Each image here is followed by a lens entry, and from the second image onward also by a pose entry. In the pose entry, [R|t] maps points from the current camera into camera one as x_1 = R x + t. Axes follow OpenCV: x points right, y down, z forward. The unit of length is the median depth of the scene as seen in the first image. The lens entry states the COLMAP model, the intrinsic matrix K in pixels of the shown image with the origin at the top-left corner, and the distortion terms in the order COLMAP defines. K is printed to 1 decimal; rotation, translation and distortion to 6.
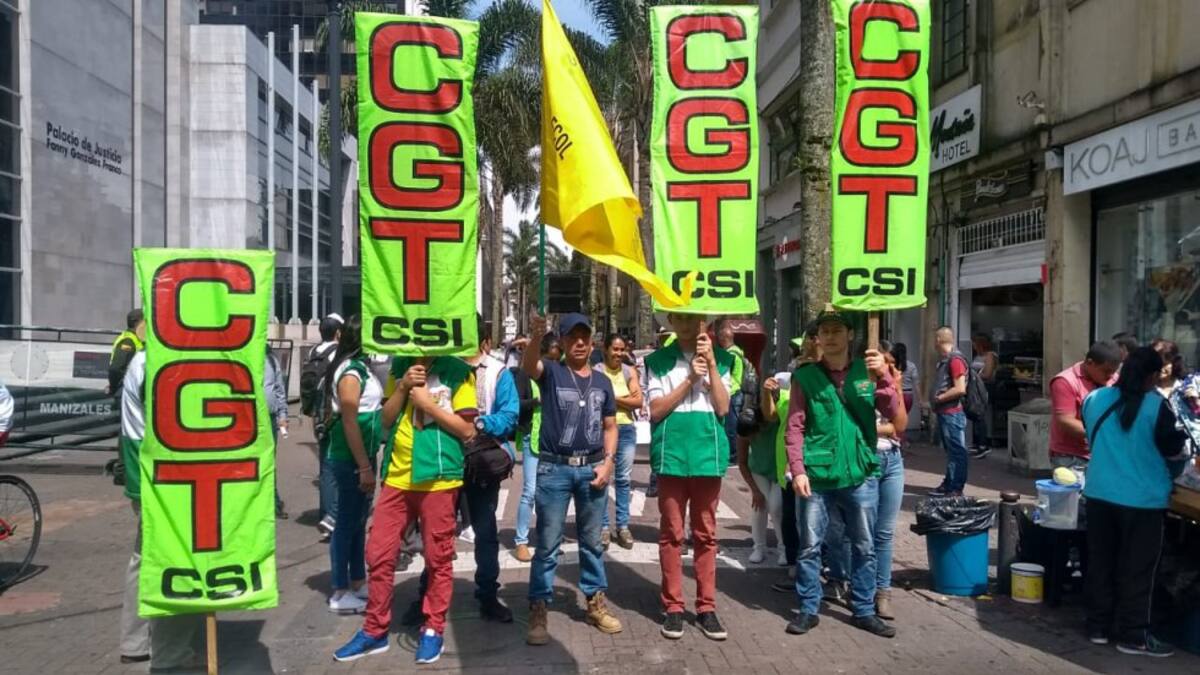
lens RADIAL K [[970.3, 0, 600.3], [0, 970.3, 355.1], [0, 0, 1]] dist [0.058790, -0.076965]
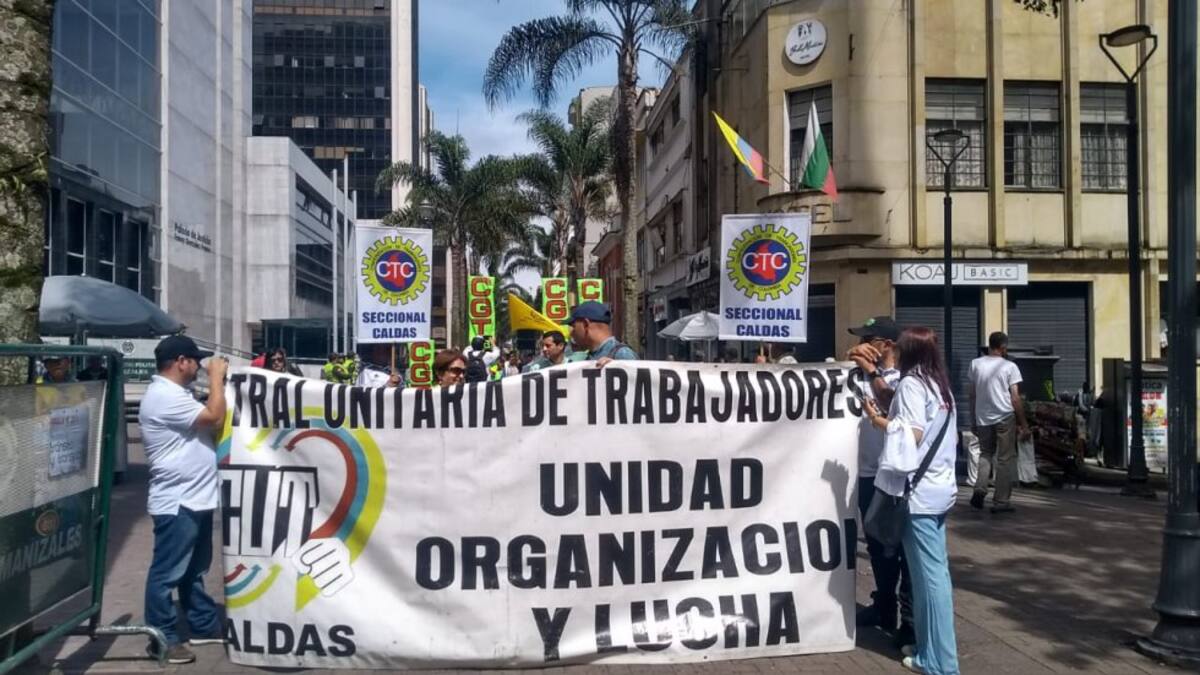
lens RADIAL K [[970.3, 0, 600.3], [0, 970.3, 355.1], [0, 0, 1]] dist [0.058790, -0.076965]
pose [[0.999309, -0.009584, 0.035921, 0.016354], [0.010714, 0.999450, -0.031386, 0.011024], [-0.035600, 0.031749, 0.998862, -0.359381]]
